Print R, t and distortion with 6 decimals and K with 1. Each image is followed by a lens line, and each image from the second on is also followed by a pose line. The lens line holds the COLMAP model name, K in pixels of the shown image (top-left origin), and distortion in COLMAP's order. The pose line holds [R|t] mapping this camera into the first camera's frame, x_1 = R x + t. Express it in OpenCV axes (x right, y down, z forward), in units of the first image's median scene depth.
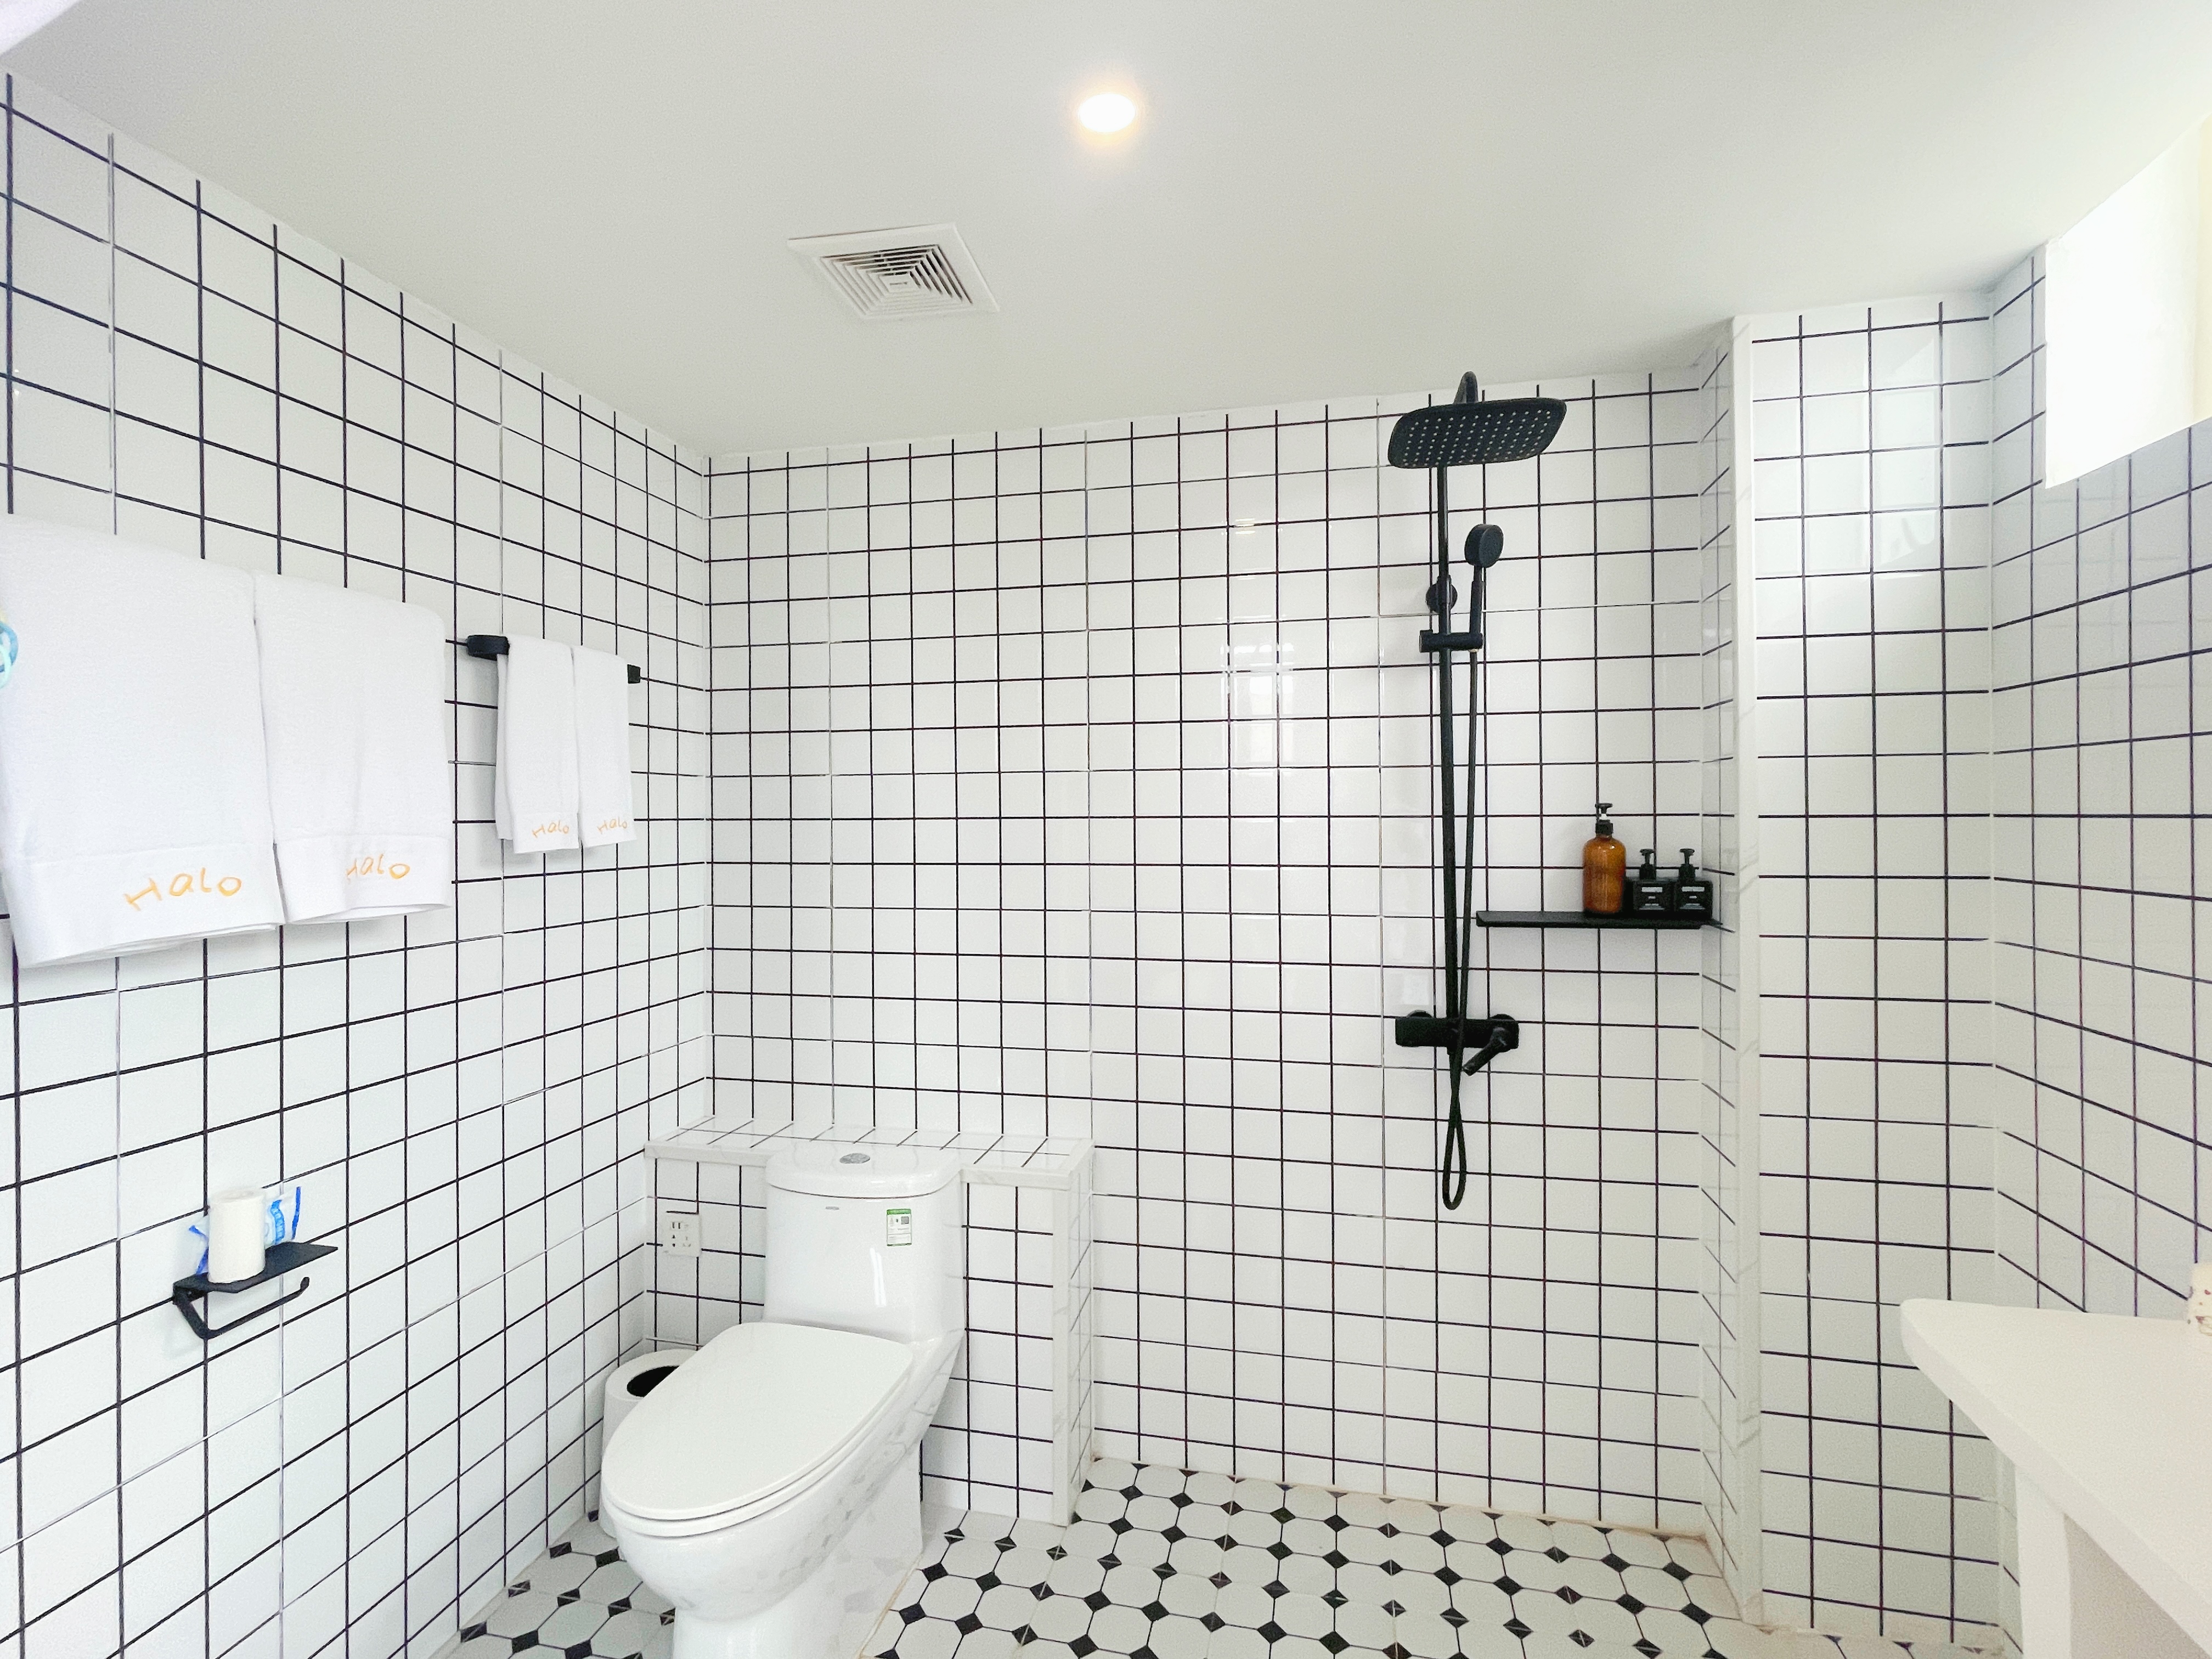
lens RADIAL K [[1051.6, 0, 1100.7], [0, 1051.6, 816.8], [0, 0, 1]] dist [-0.023051, 0.014429]
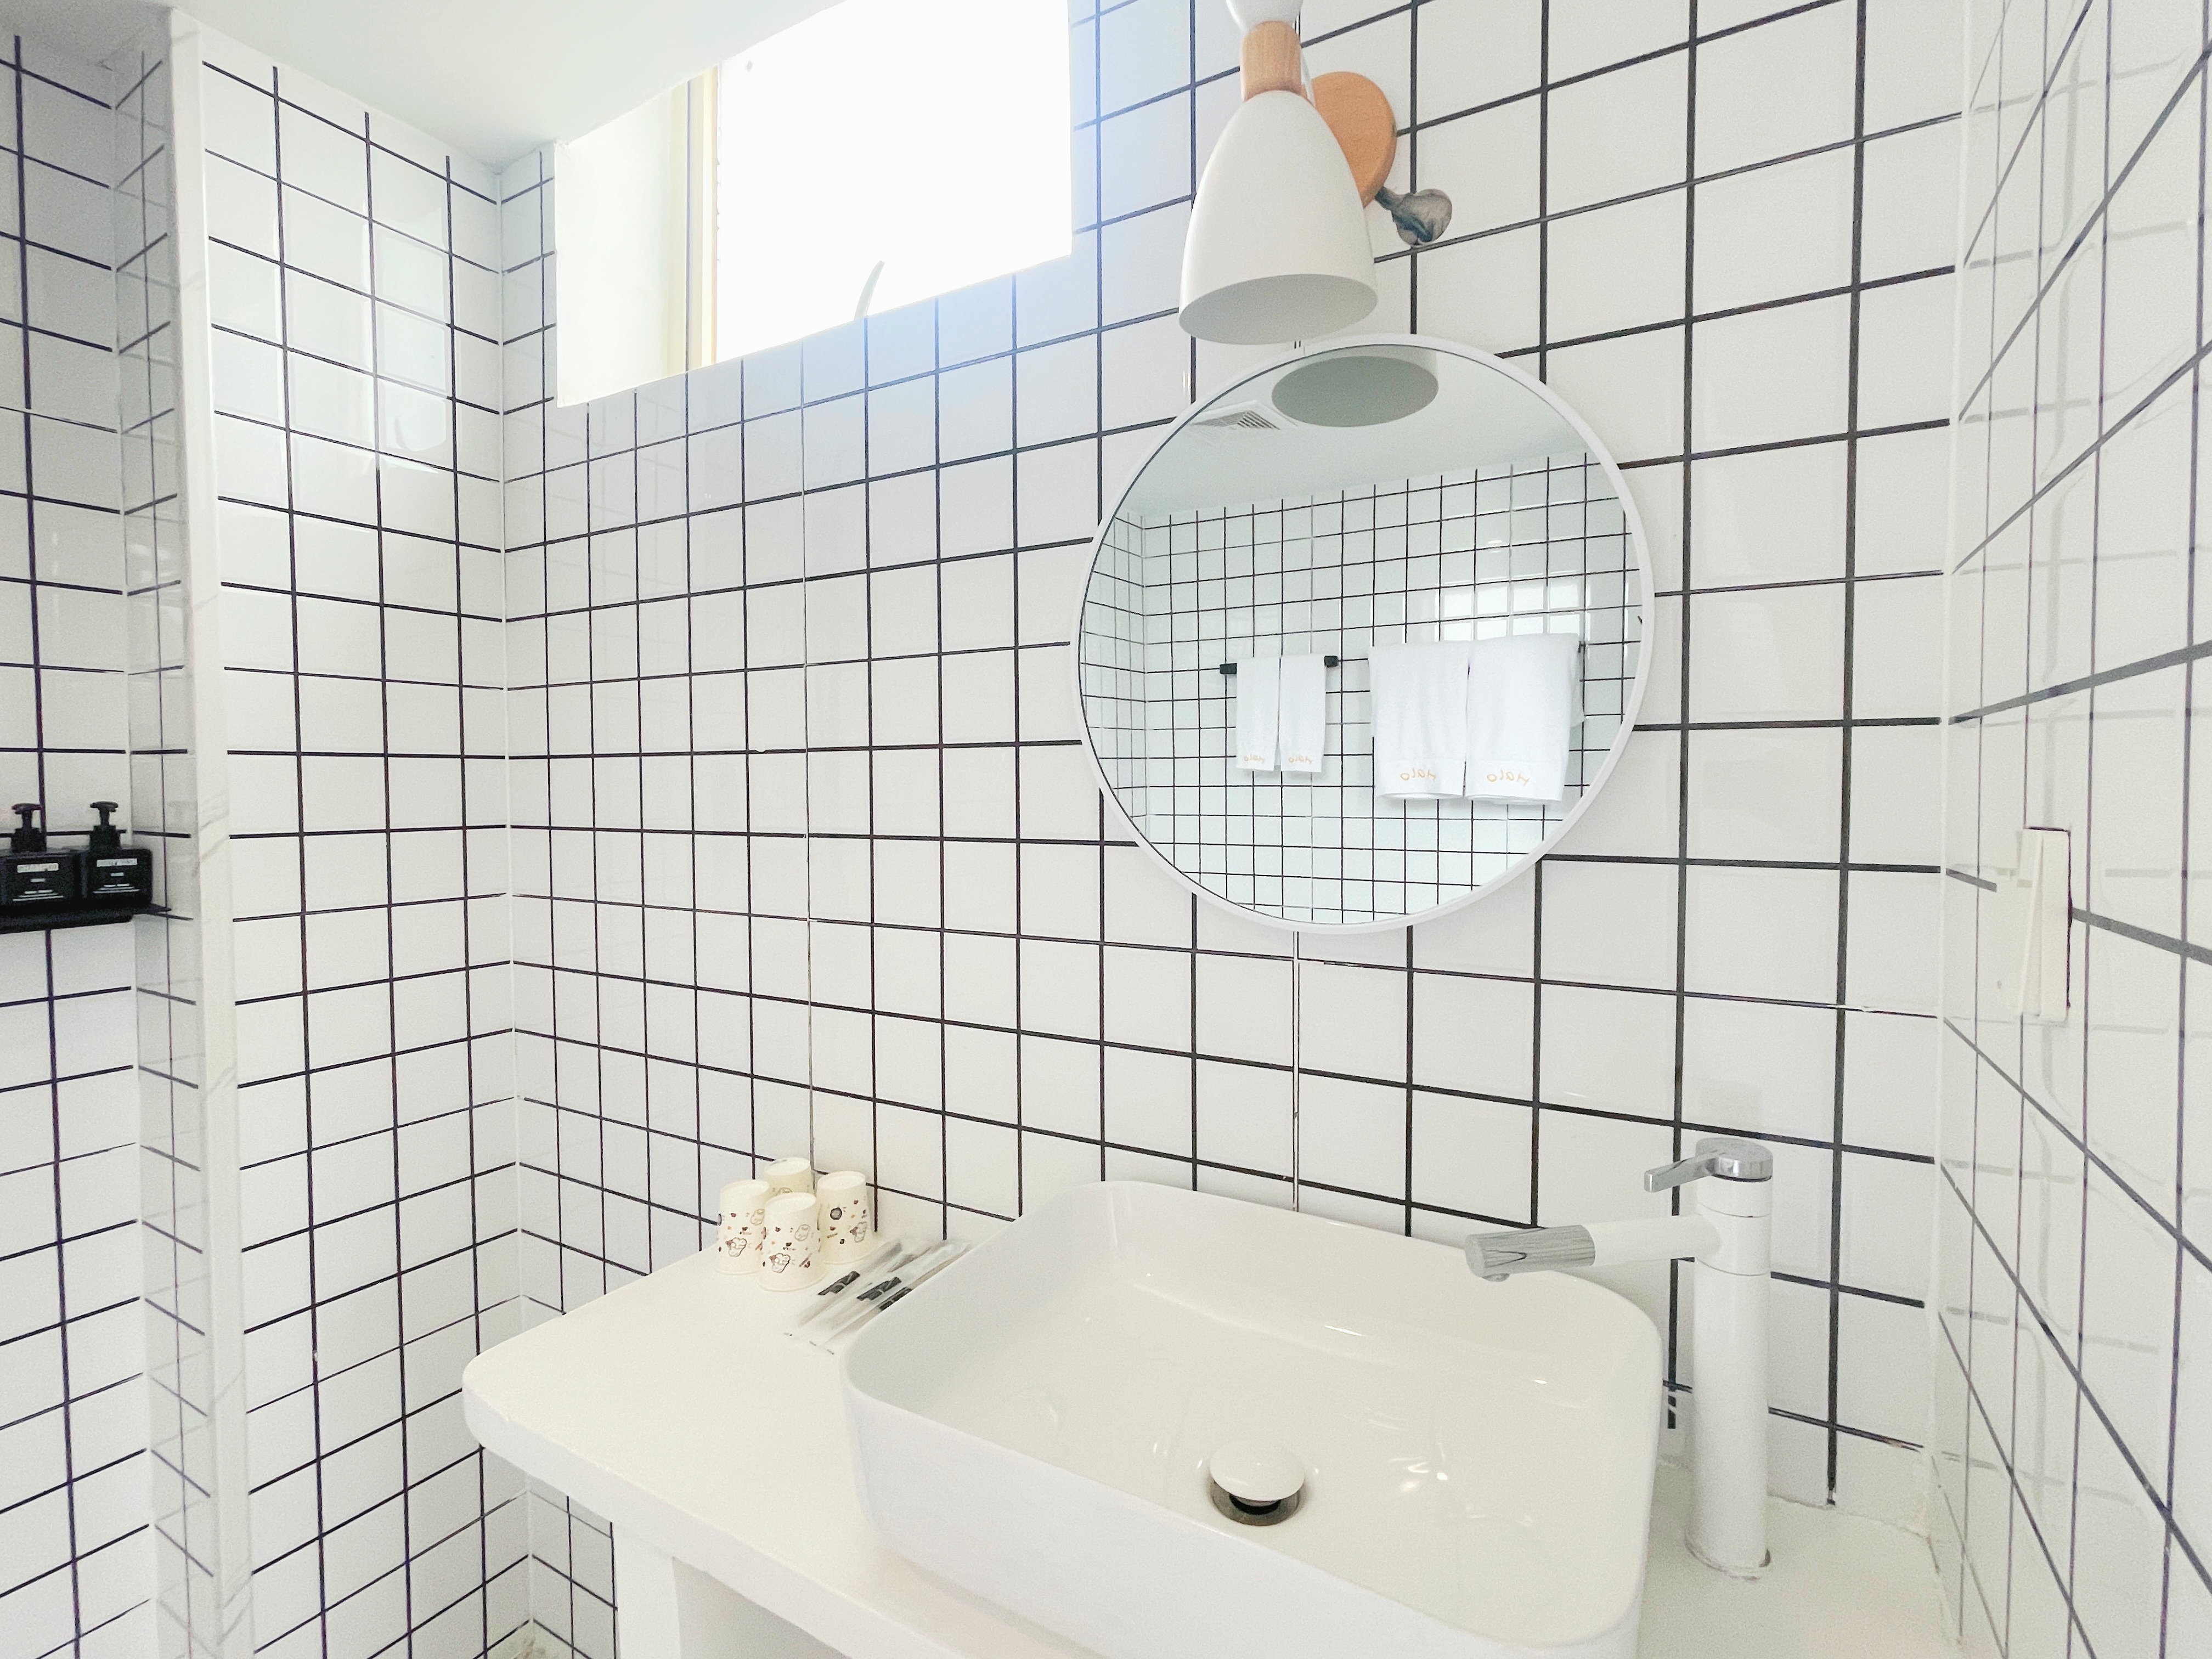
lens RADIAL K [[1051.6, 0, 1100.7], [0, 1051.6, 816.8], [0, 0, 1]] dist [-0.023051, 0.014429]
pose [[0.286339, -0.024450, 0.957816, 0.124162], [0.003193, 0.999693, 0.024564, 0.028748], [-0.958123, -0.003975, 0.286330, 0.234707]]
